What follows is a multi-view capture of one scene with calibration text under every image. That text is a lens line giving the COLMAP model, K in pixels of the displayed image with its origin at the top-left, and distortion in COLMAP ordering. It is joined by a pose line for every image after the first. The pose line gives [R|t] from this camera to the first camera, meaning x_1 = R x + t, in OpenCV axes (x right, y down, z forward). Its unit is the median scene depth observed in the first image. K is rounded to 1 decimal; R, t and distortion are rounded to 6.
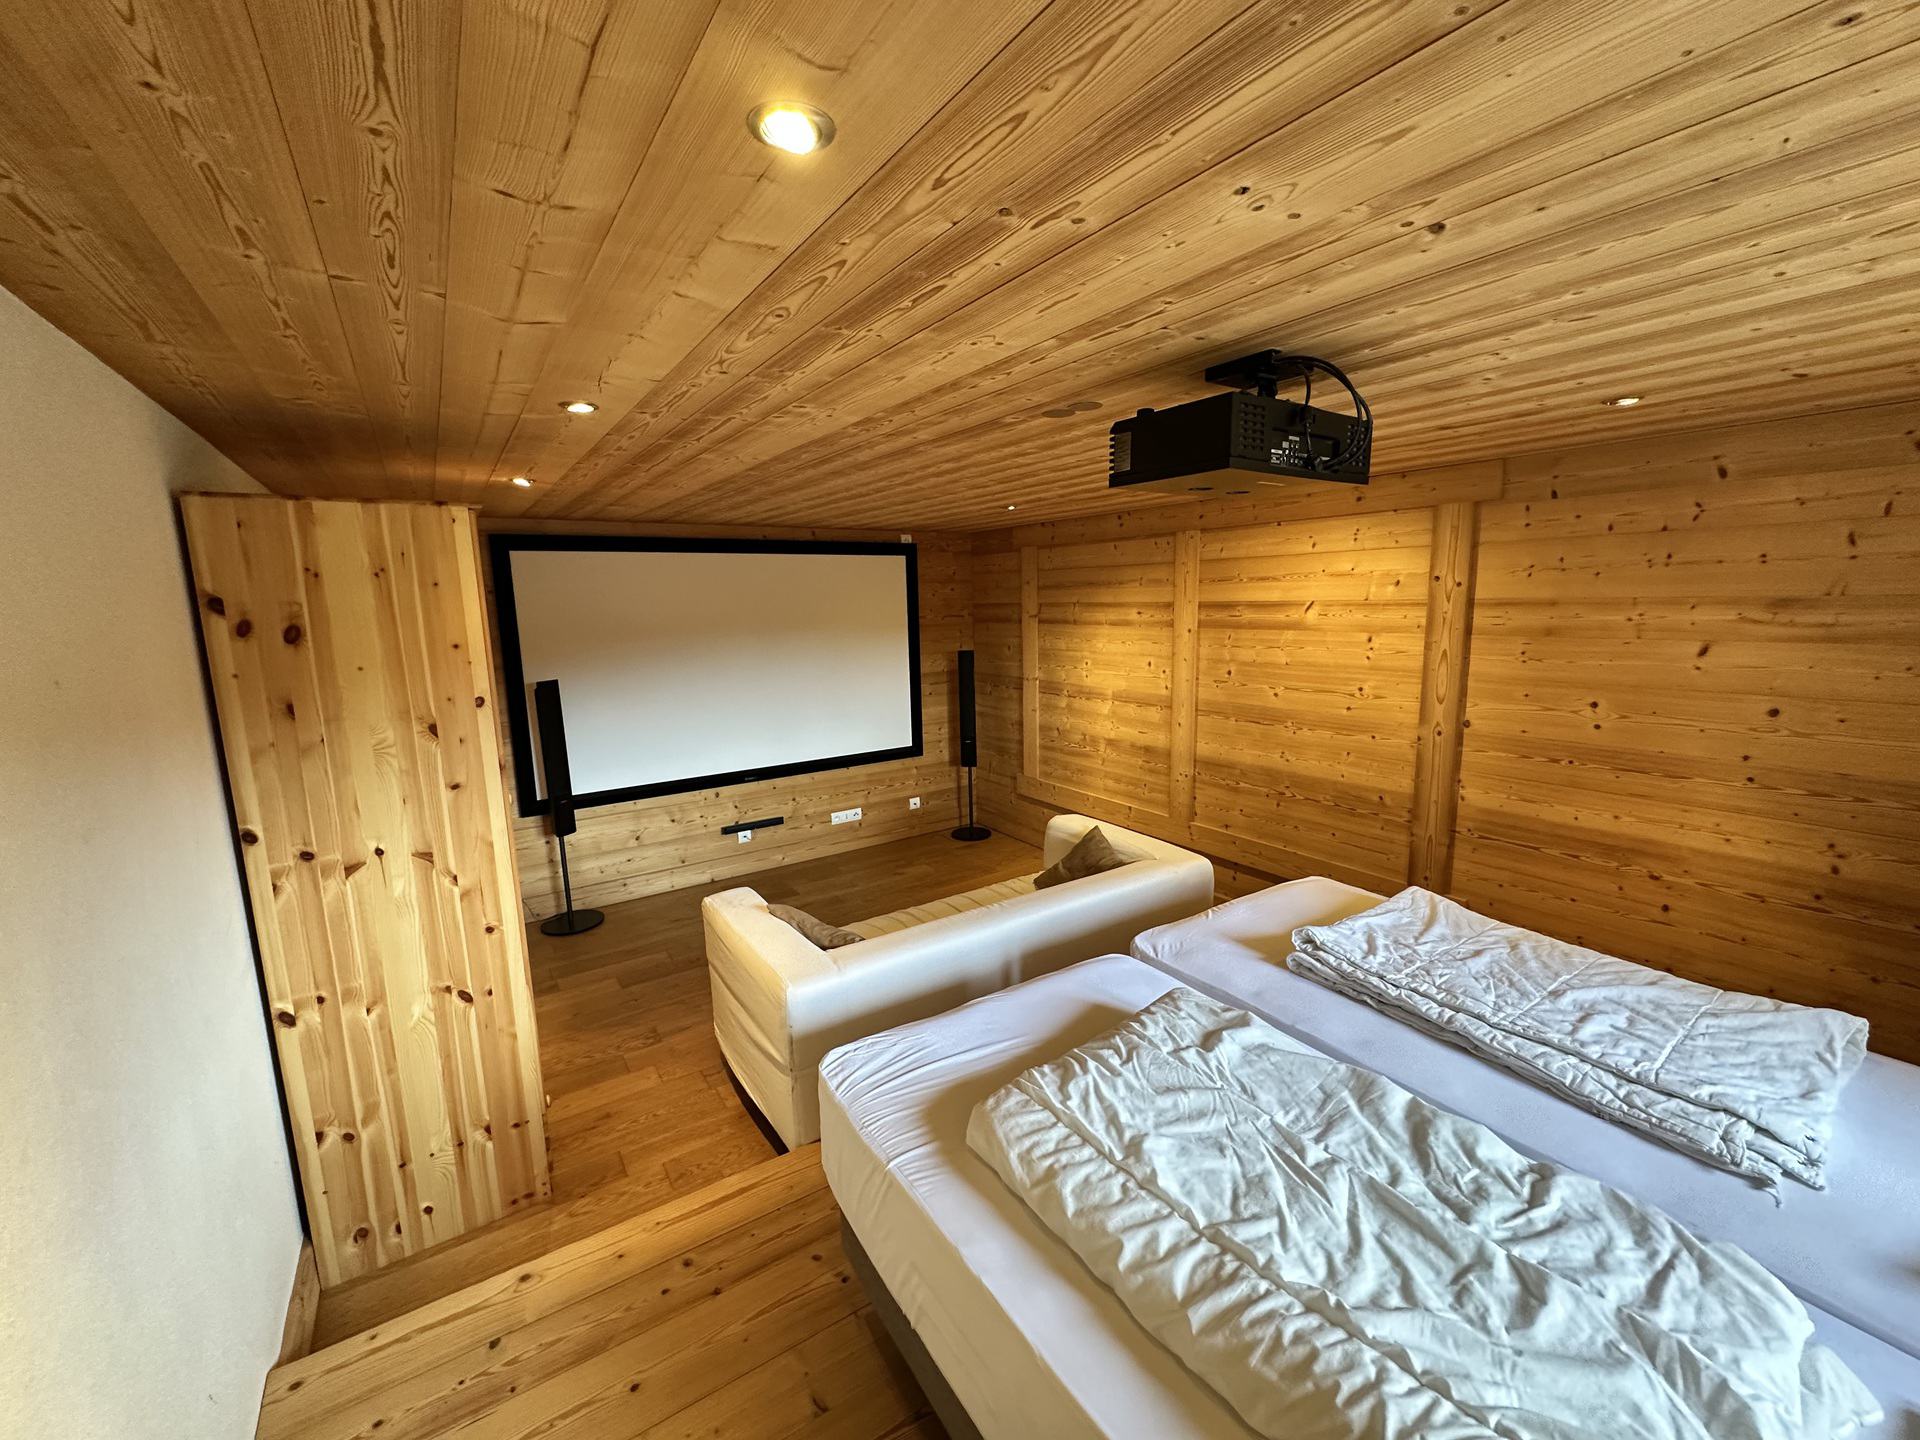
lens RADIAL K [[771.9, 0, 962.3], [0, 771.9, 722.6], [0, 0, 1]] dist [-0.003147, 0.000502]
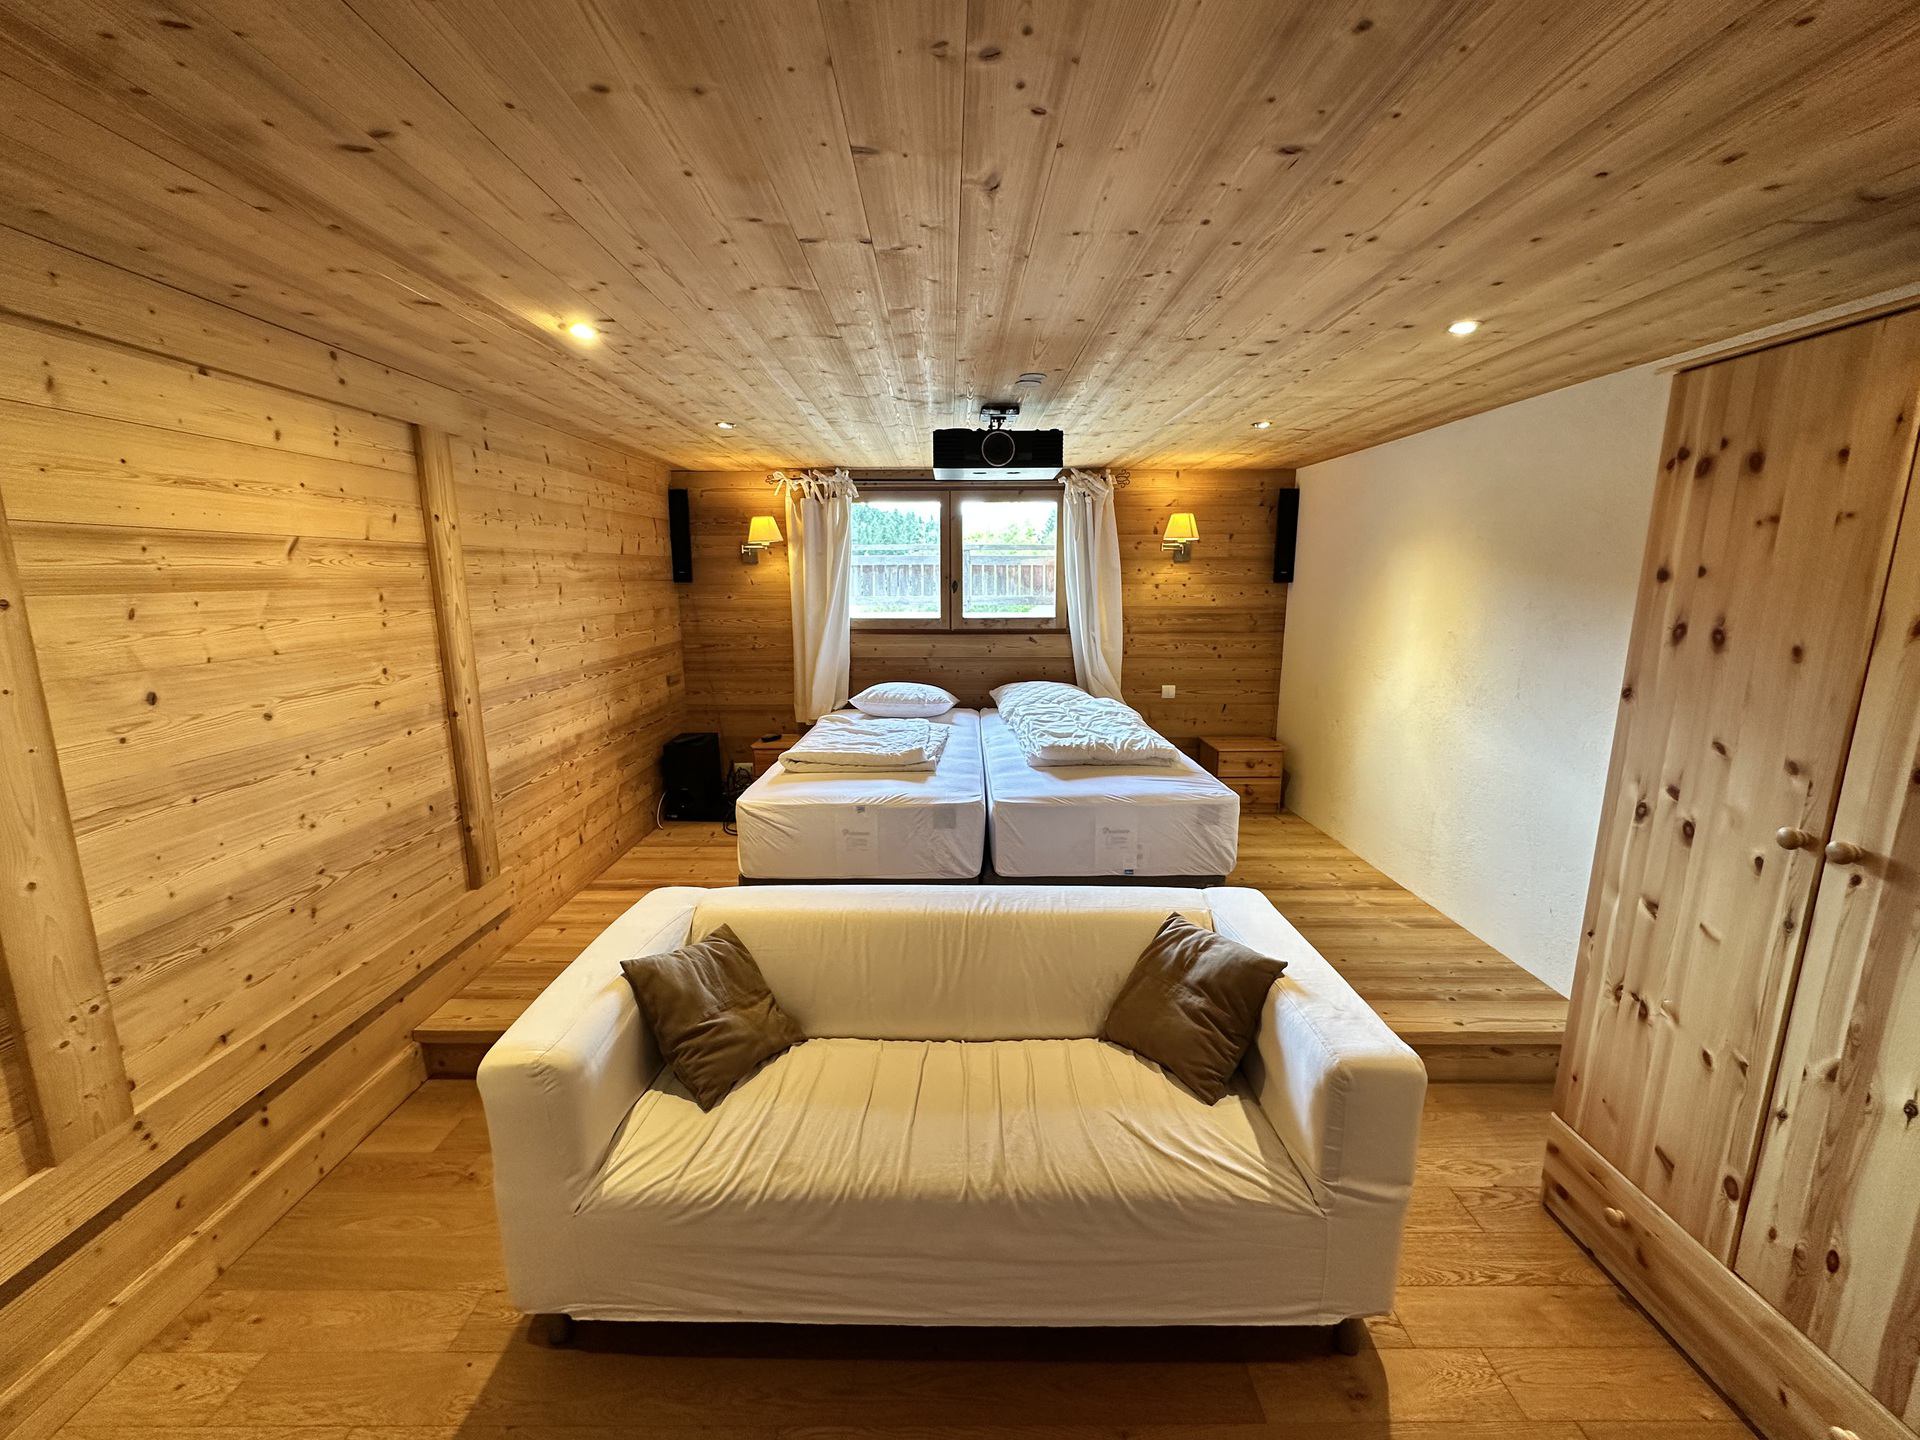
lens RADIAL K [[771.9, 0, 953.7], [0, 771.9, 722.0], [0, 0, 1]] dist [-0.003147, 0.000502]
pose [[-0.831237, -0.086444, 0.549157, -0.285996], [0.102932, 0.946823, 0.304845, -0.157944], [-0.546307, 0.309924, -0.778136, 1.272447]]
